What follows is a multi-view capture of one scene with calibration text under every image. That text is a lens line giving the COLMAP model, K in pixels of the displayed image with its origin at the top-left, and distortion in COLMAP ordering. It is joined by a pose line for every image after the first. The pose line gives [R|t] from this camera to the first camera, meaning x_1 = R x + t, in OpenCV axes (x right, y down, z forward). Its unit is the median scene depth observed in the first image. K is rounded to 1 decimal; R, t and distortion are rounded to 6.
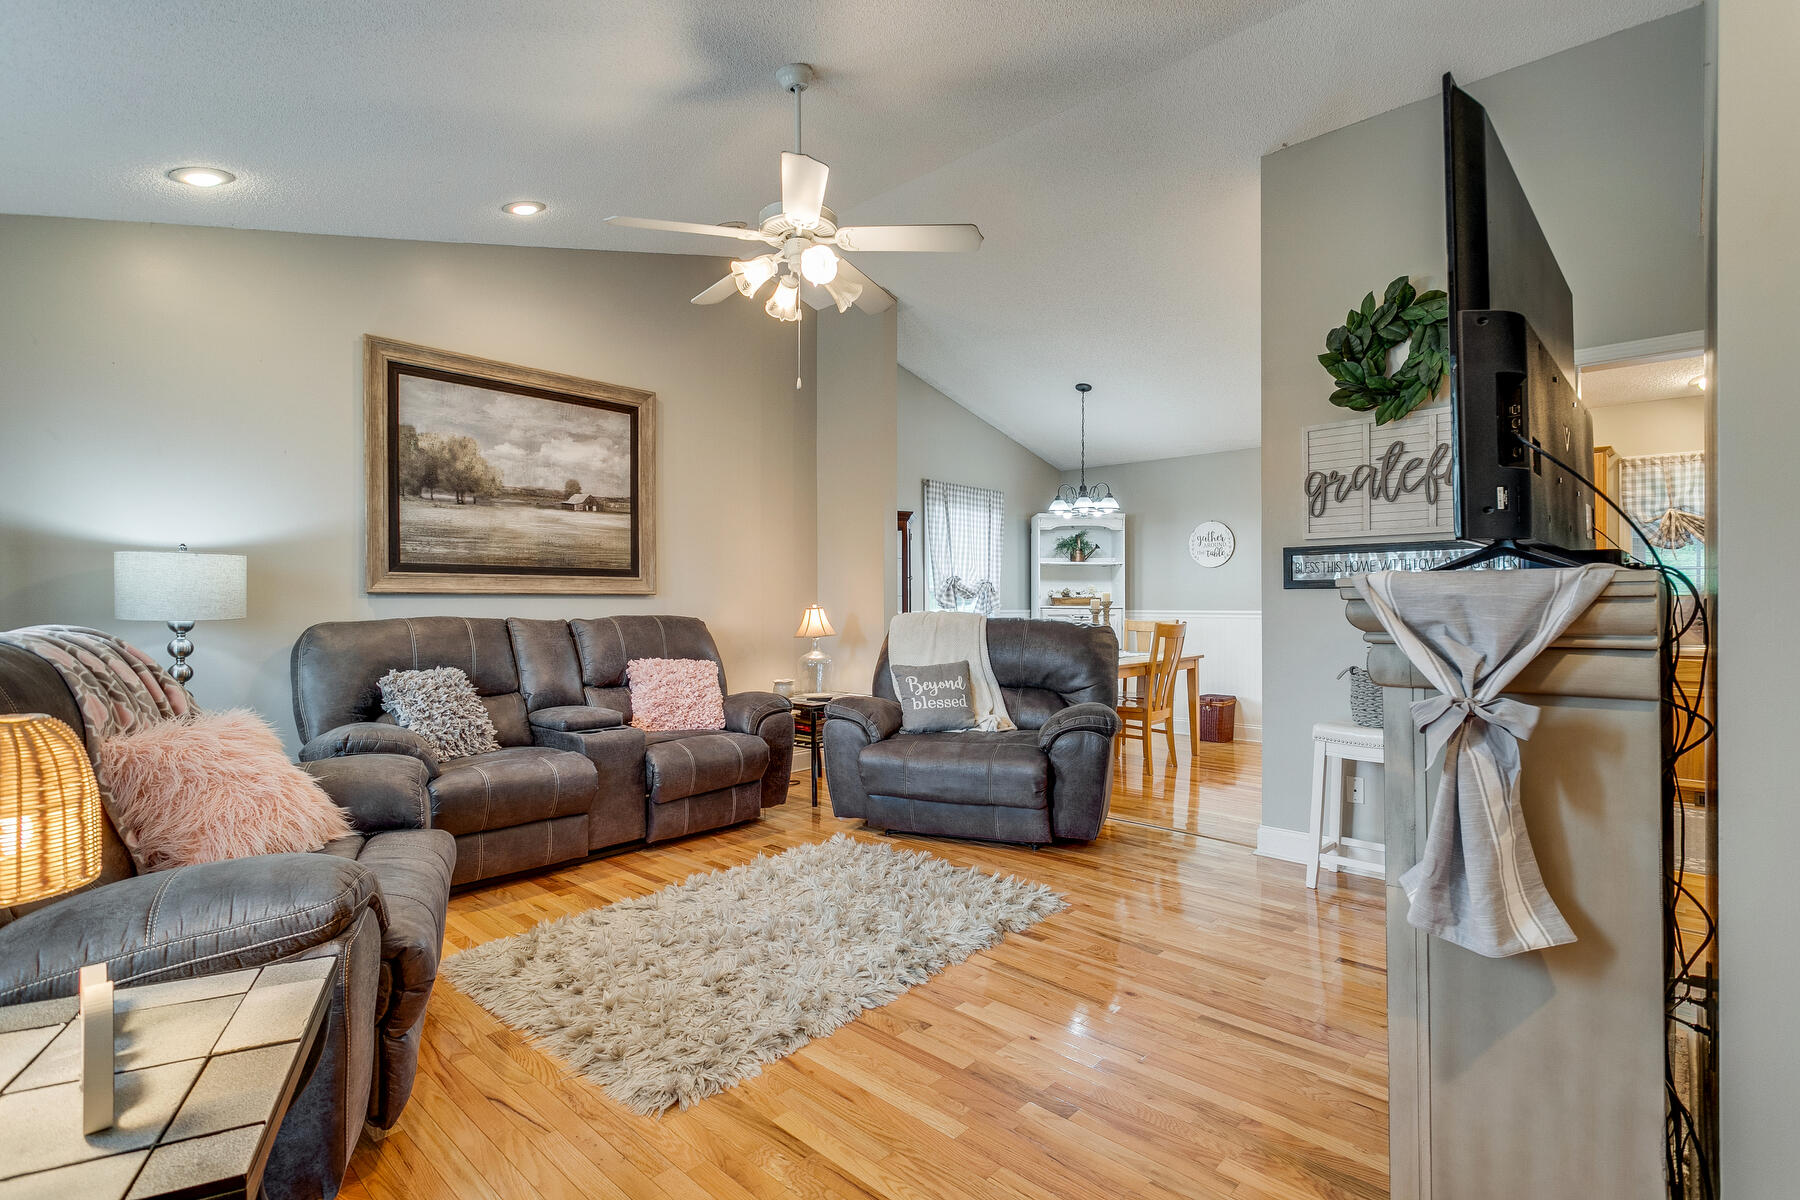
lens RADIAL K [[854.2, 0, 901.6], [0, 854.2, 598.2], [0, 0, 1]] dist [0.003401, 0.000622]
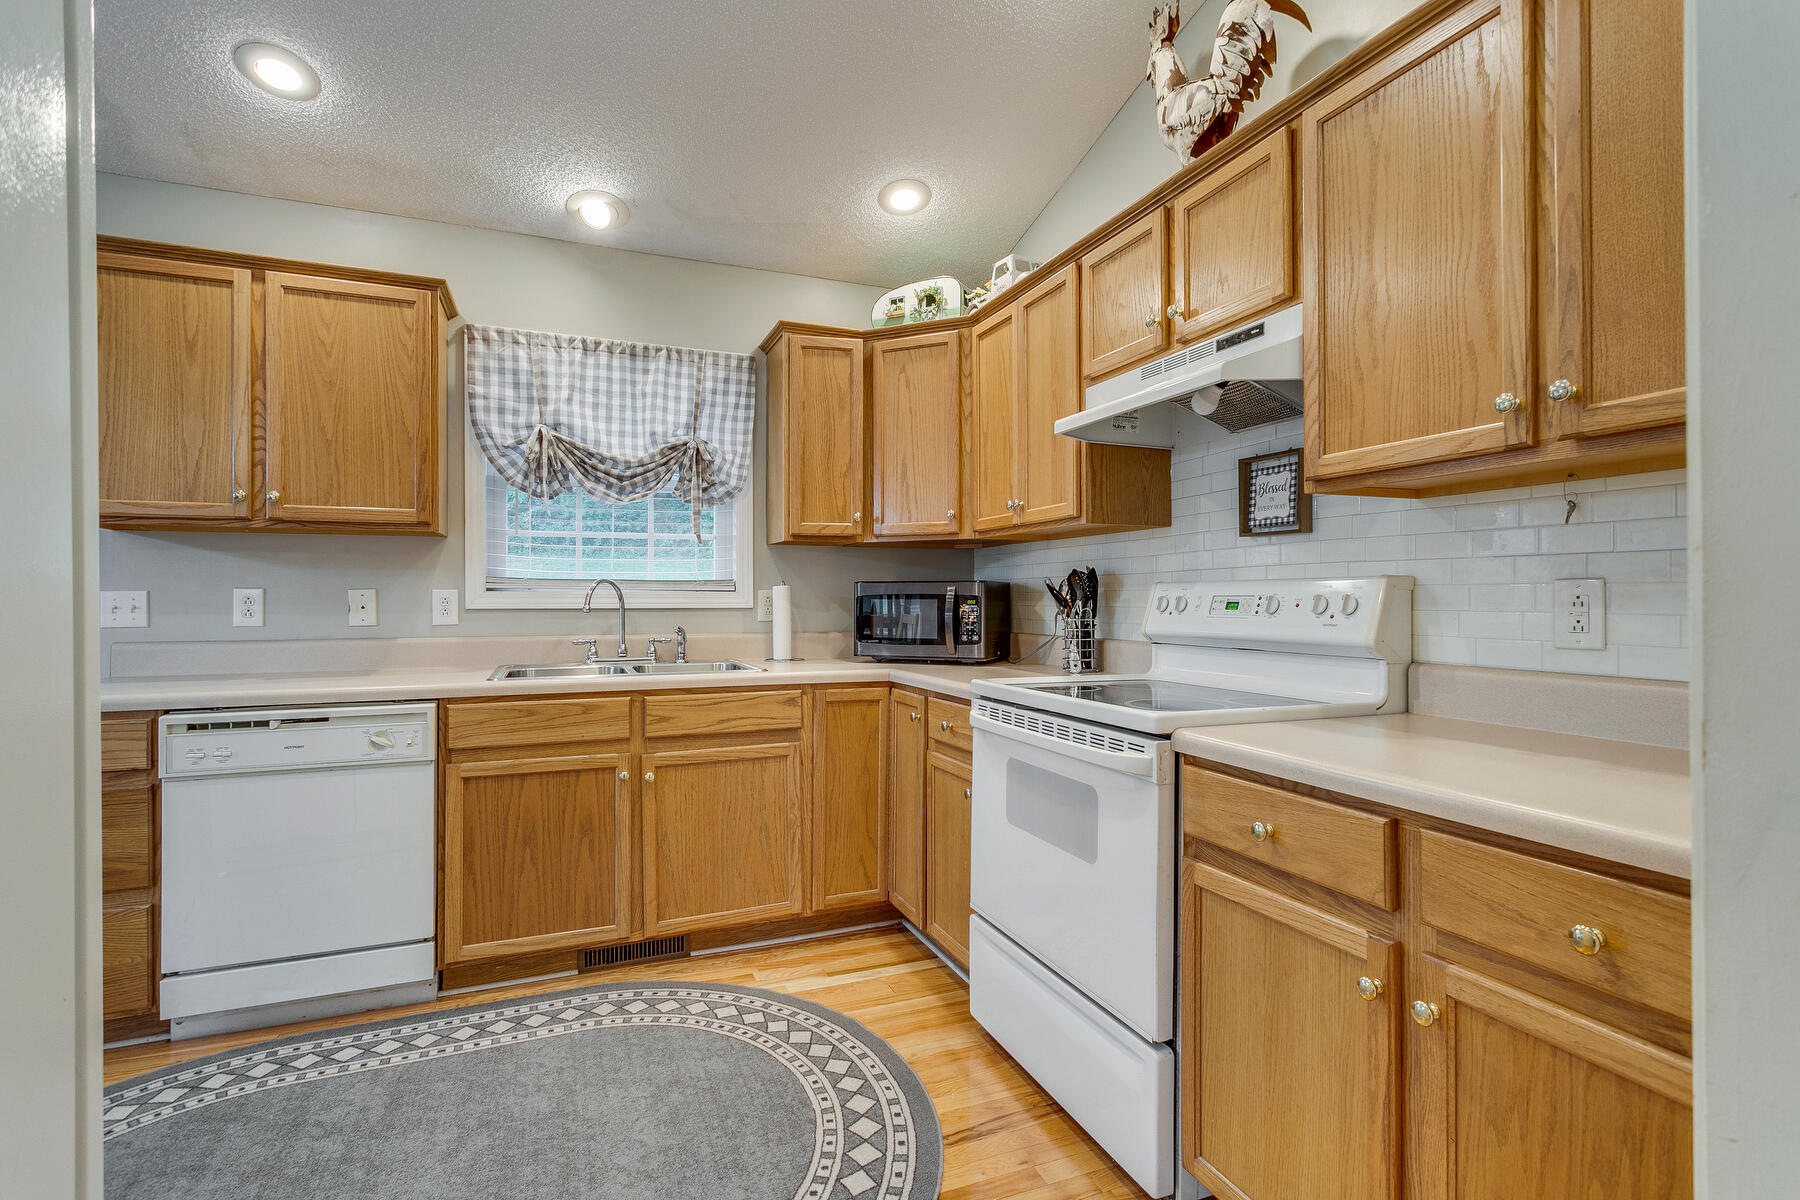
lens RADIAL K [[854.2, 0, 901.9], [0, 854.2, 598.0], [0, 0, 1]] dist [0.003401, 0.000622]
pose [[0.425928, -0.001144, 0.904756, 0.493625], [-0.001319, 0.999997, 0.001886, 0.007423], [-0.904756, -0.001997, 0.425926, 0.550098]]
